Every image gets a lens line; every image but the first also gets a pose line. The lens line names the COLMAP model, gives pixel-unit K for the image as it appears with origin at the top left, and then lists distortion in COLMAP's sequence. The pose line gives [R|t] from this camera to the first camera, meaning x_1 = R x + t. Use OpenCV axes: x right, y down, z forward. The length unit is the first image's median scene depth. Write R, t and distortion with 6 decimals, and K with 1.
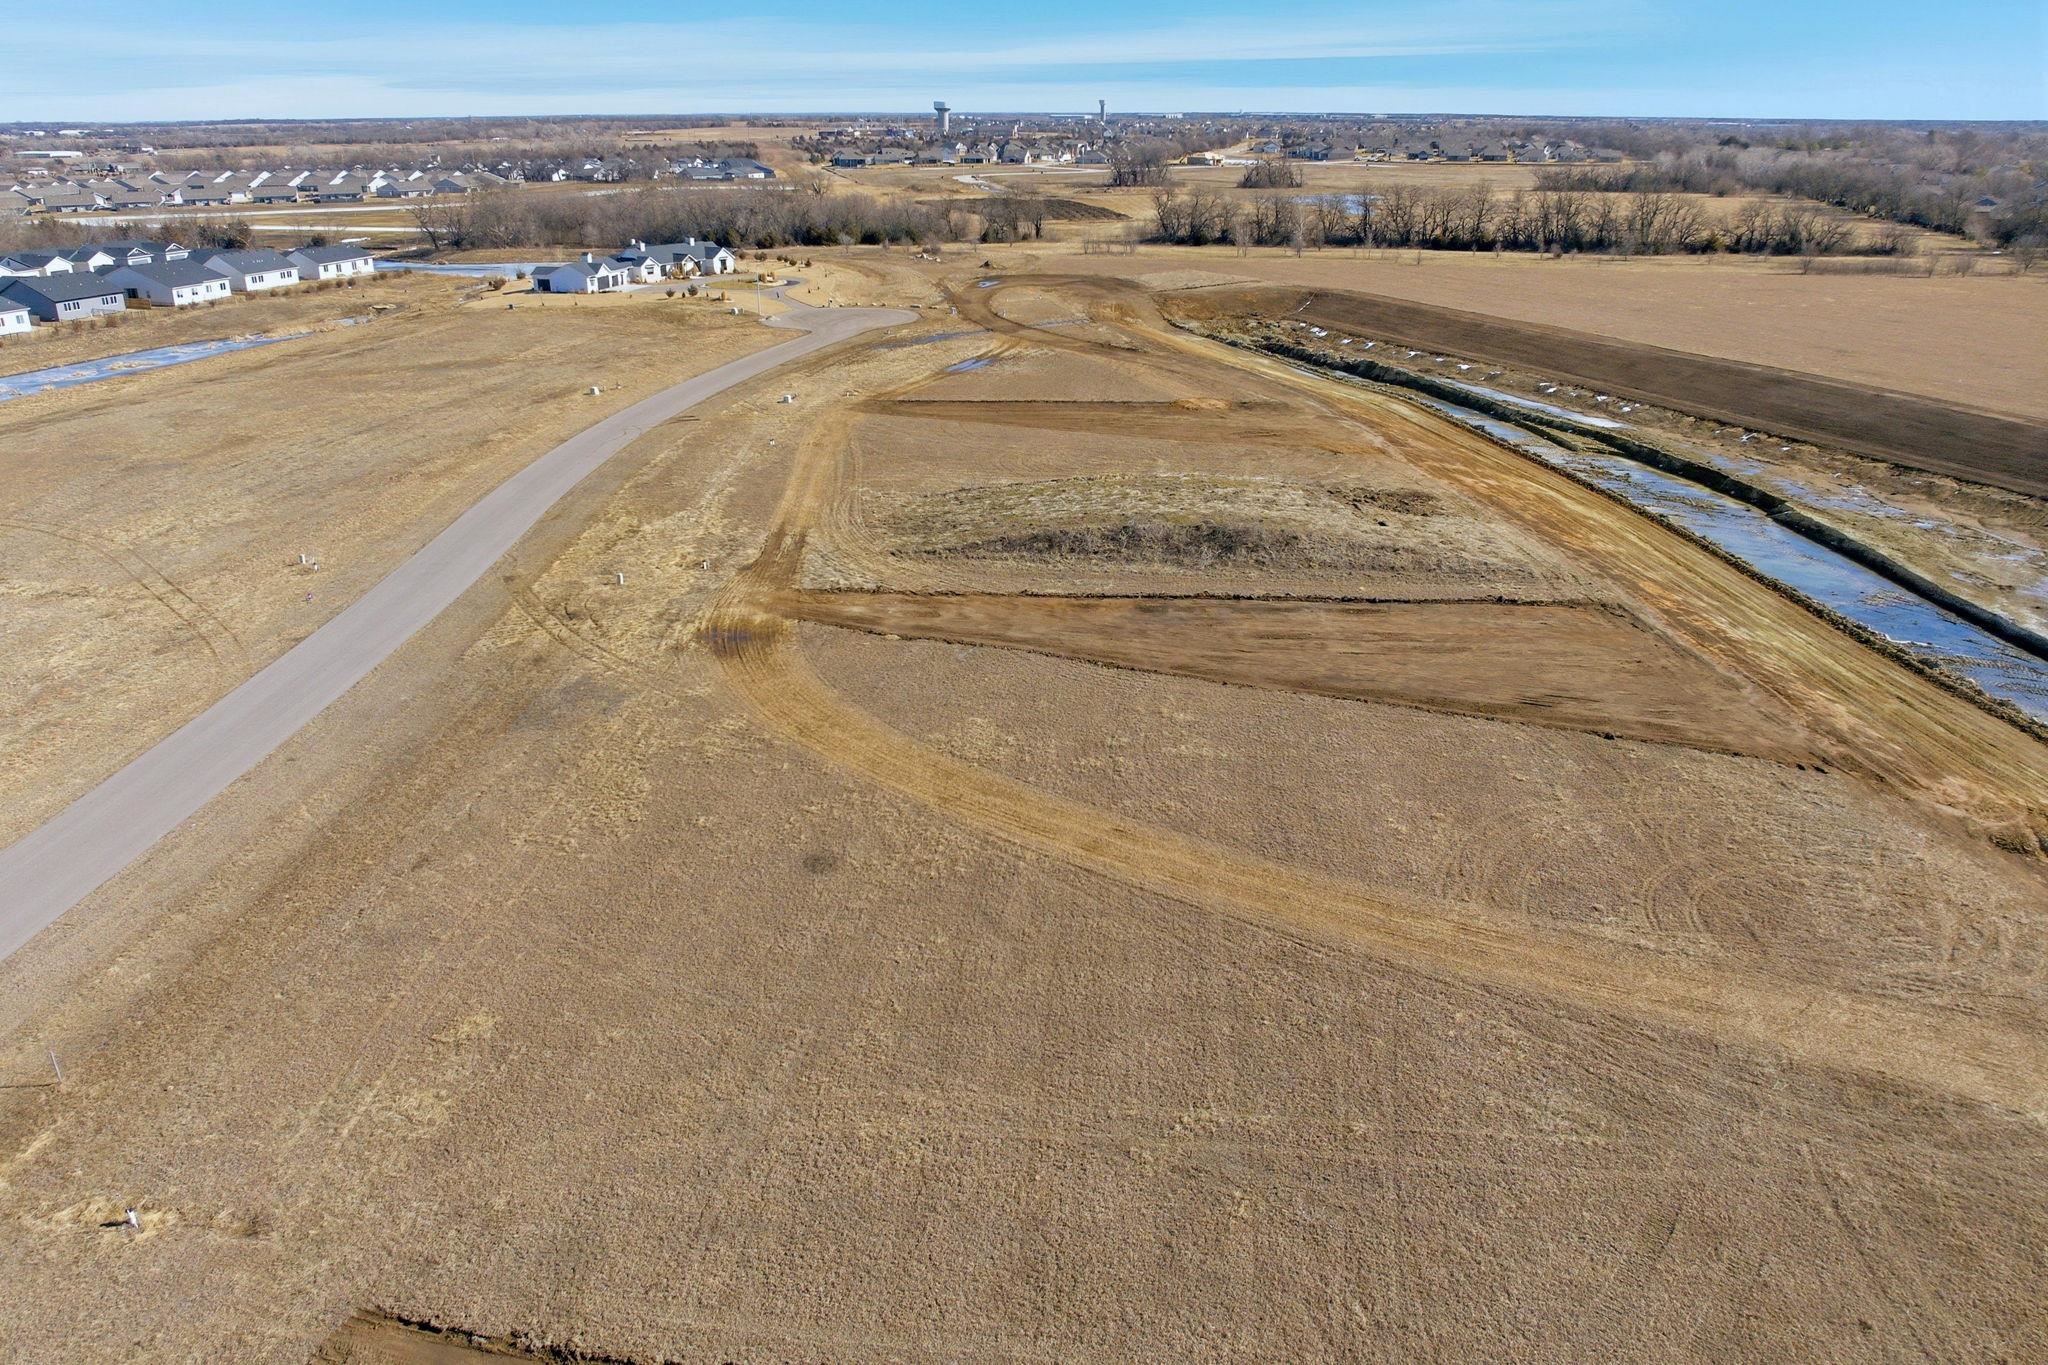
lens RADIAL K [[1464.0, 0, 1027.3], [0, 1464.0, 631.2], [0, 0, 1]] dist [-0.038482, 0.000978]
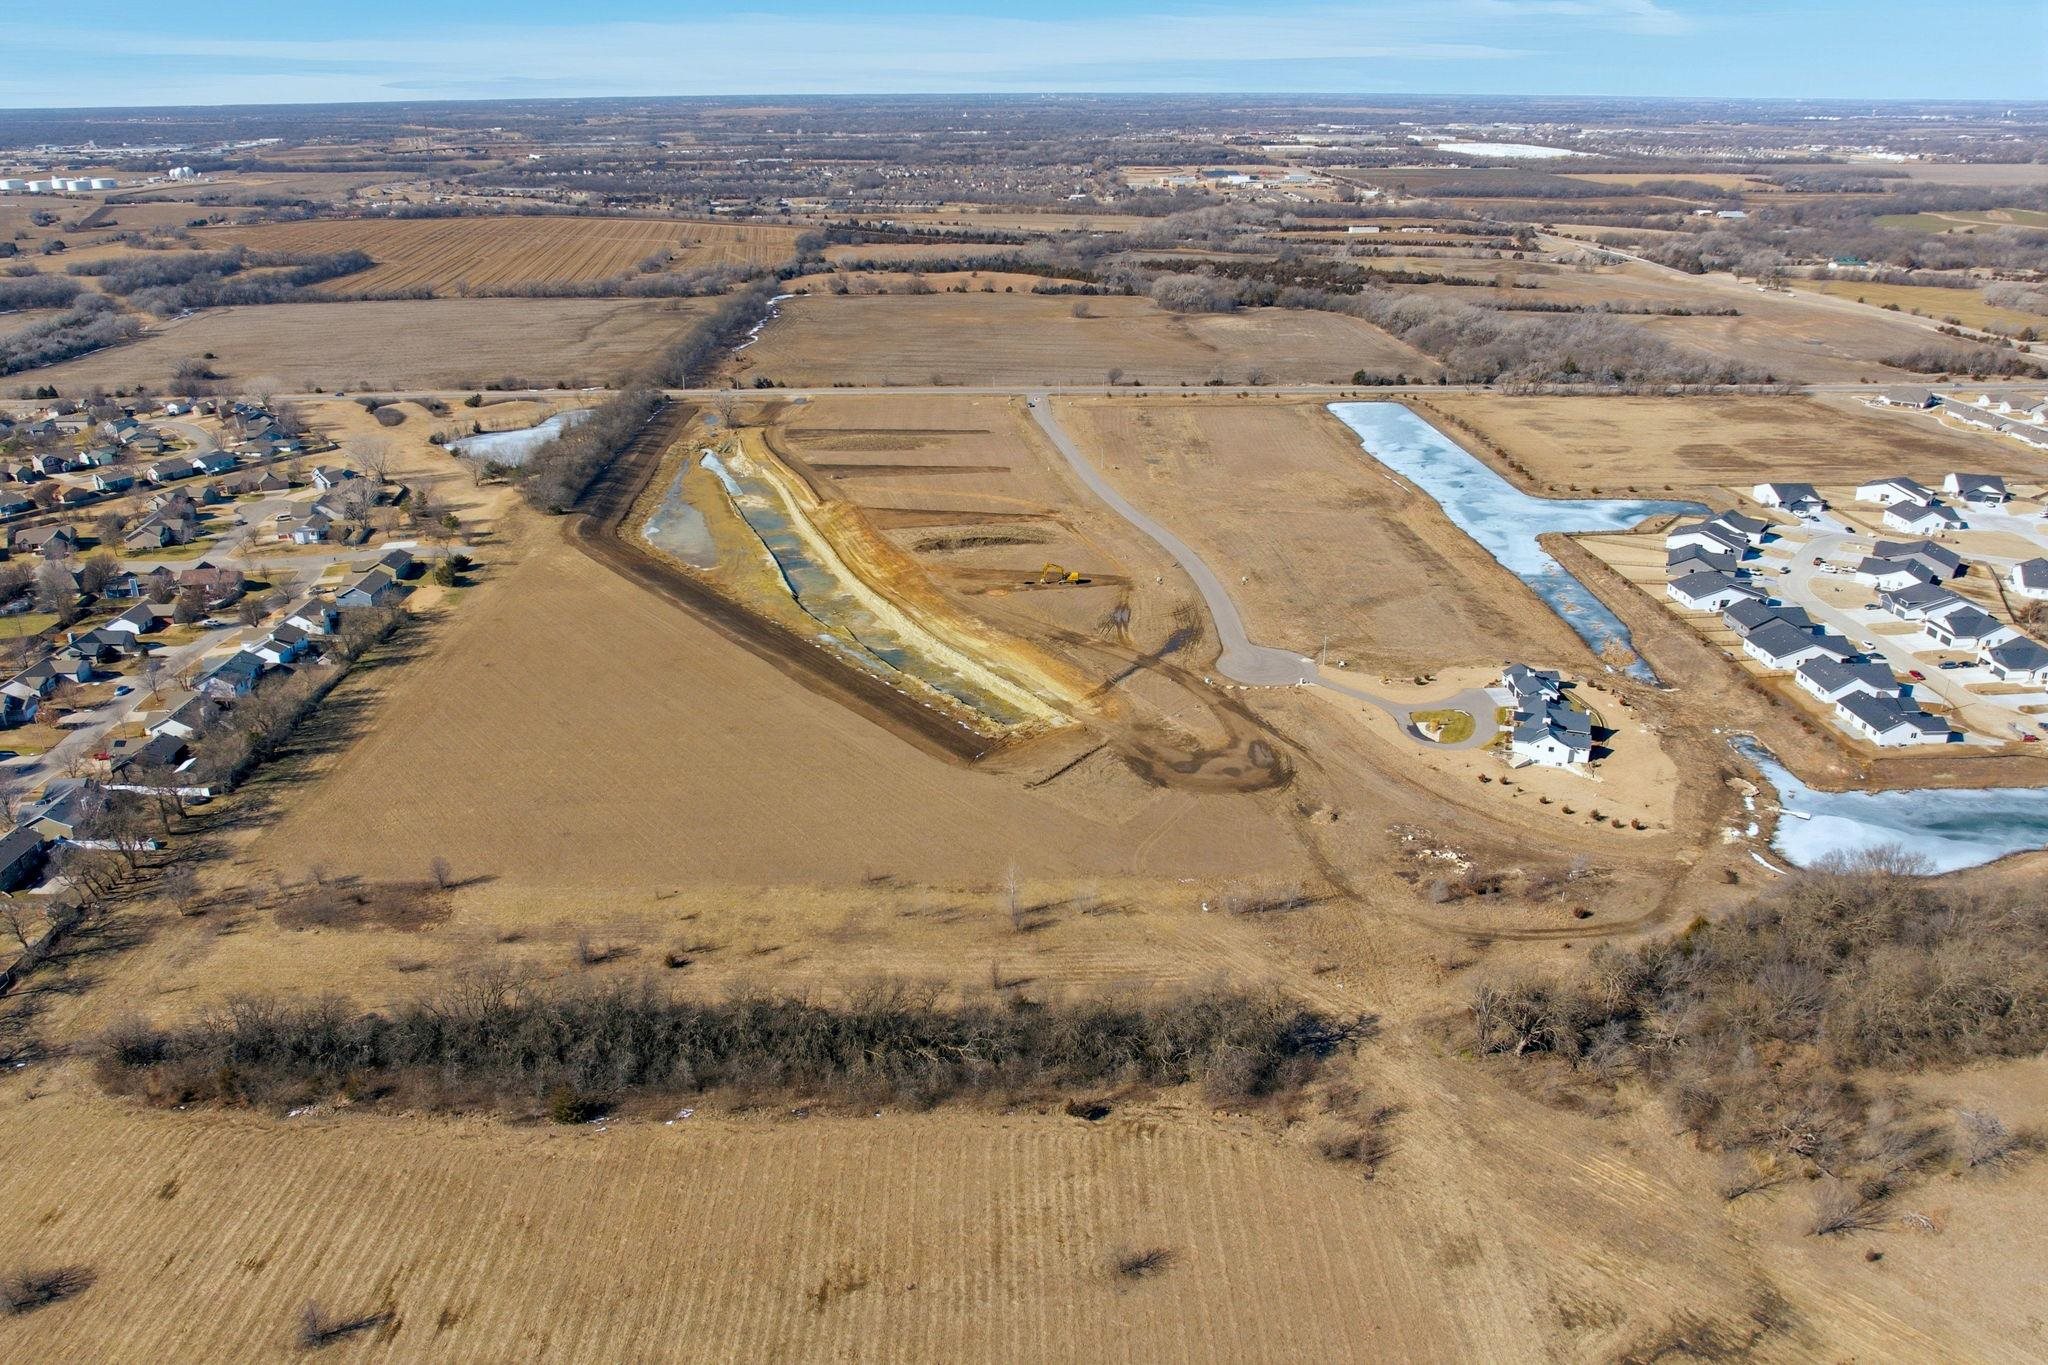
lens RADIAL K [[1464.0, 0, 1027.3], [0, 1464.0, 631.2], [0, 0, 1]] dist [-0.038482, 0.000978]
pose [[-0.962800, 0.098231, -0.251729, 0.408188], [-0.088147, 0.766450, 0.636227, -0.980761], [0.255435, 0.634748, -0.729279, 1.664360]]
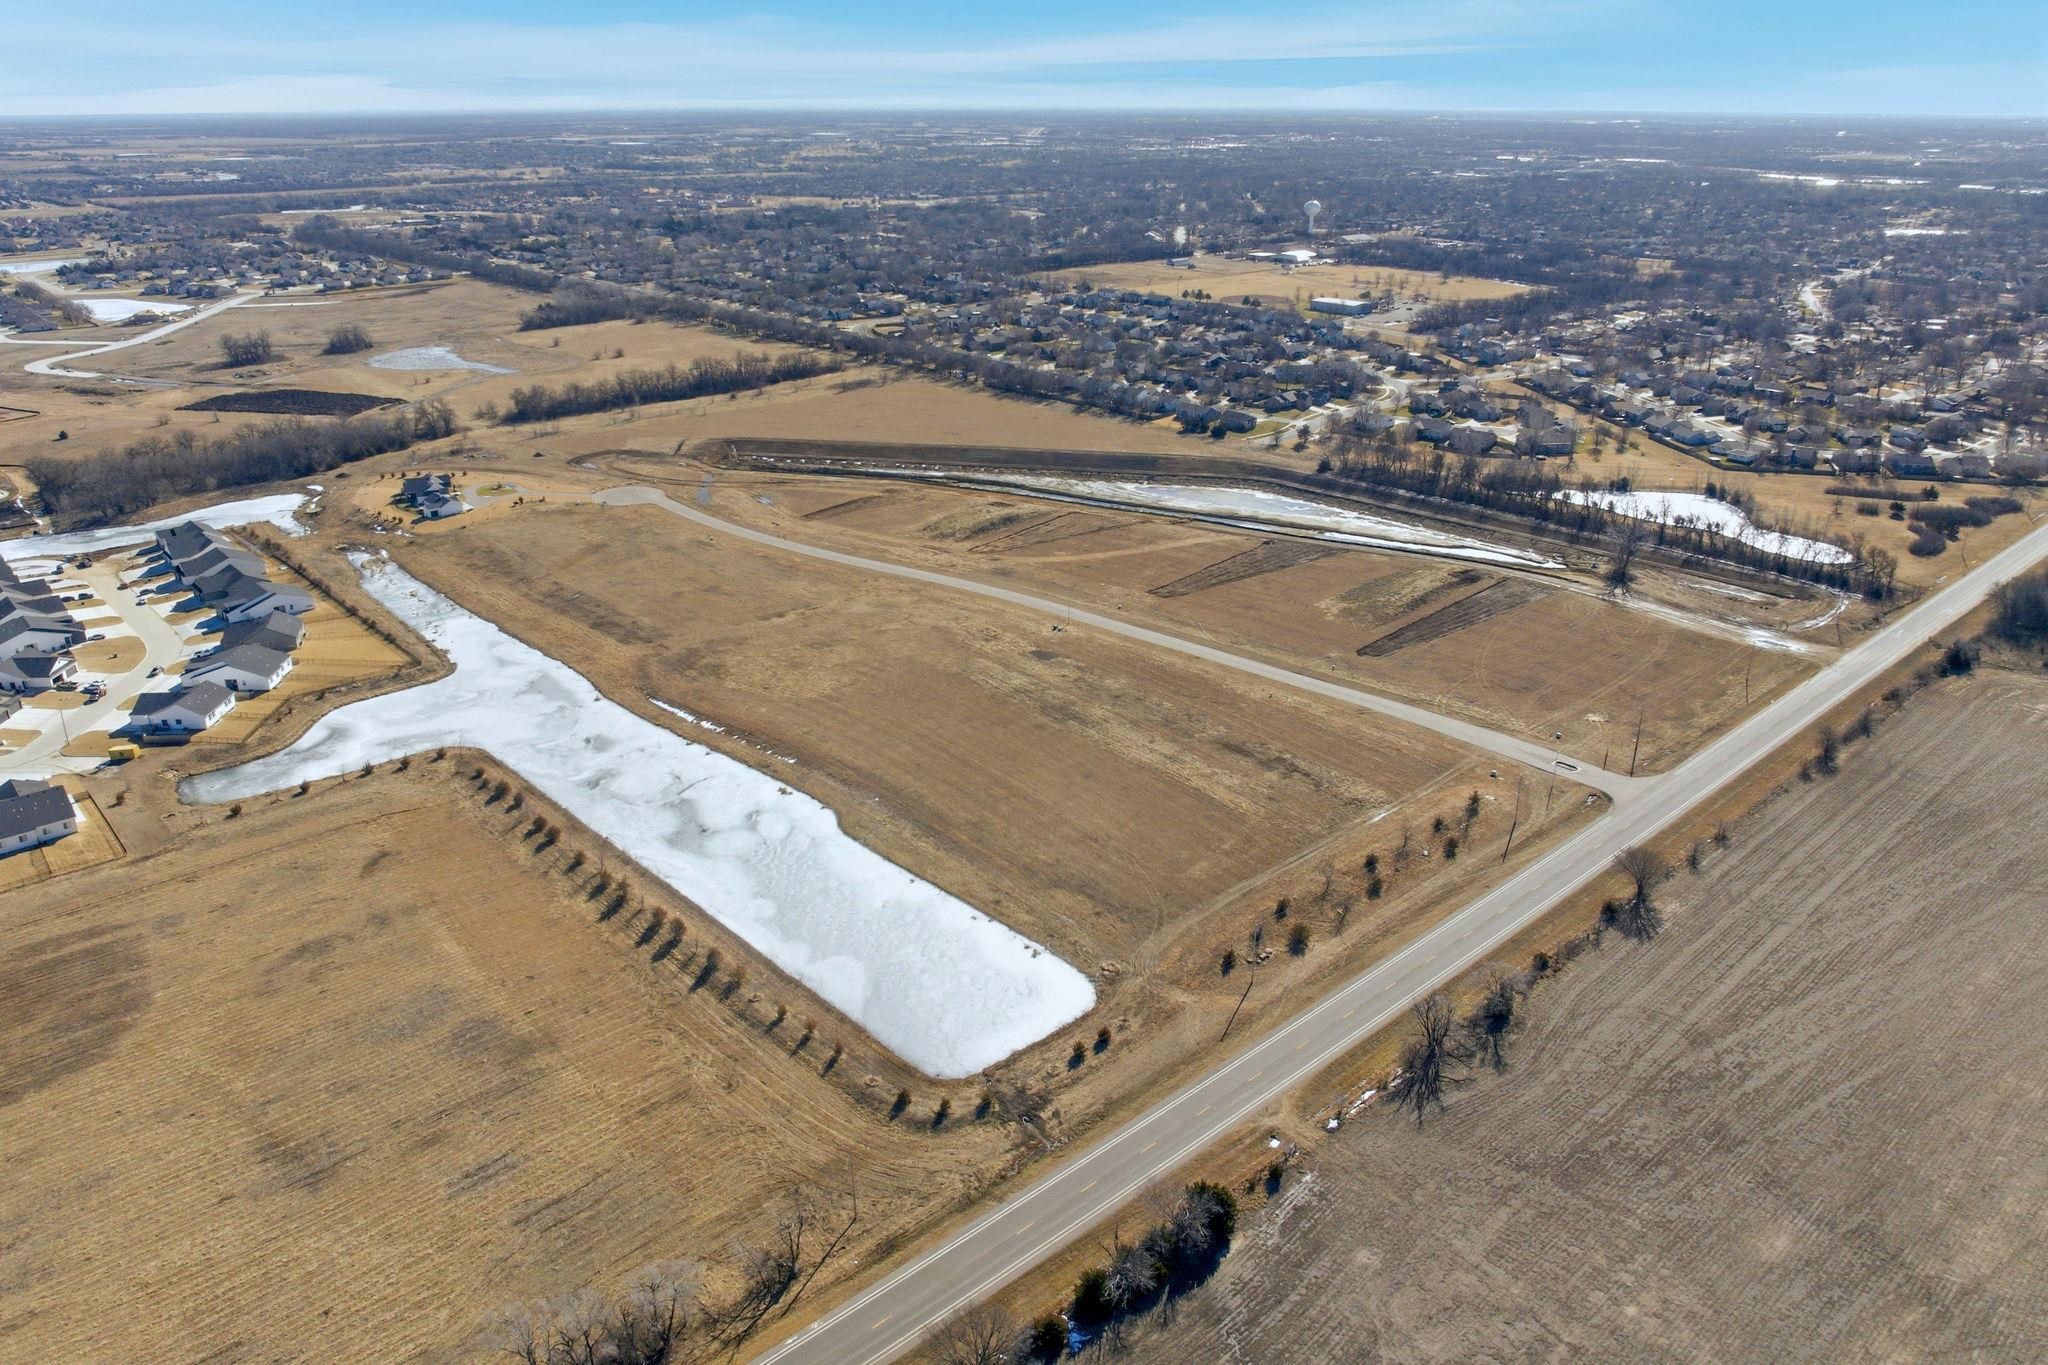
lens RADIAL K [[1455.3, 0, 1025.8], [0, 1455.3, 656.0], [0, 0, 1]] dist [-0.024973, -0.031841]
pose [[0.560059, -0.299274, 0.772508, -1.280773], [0.281506, 0.945735, 0.162295, -0.141455], [-0.779159, 0.126571, 0.613915, -0.646987]]
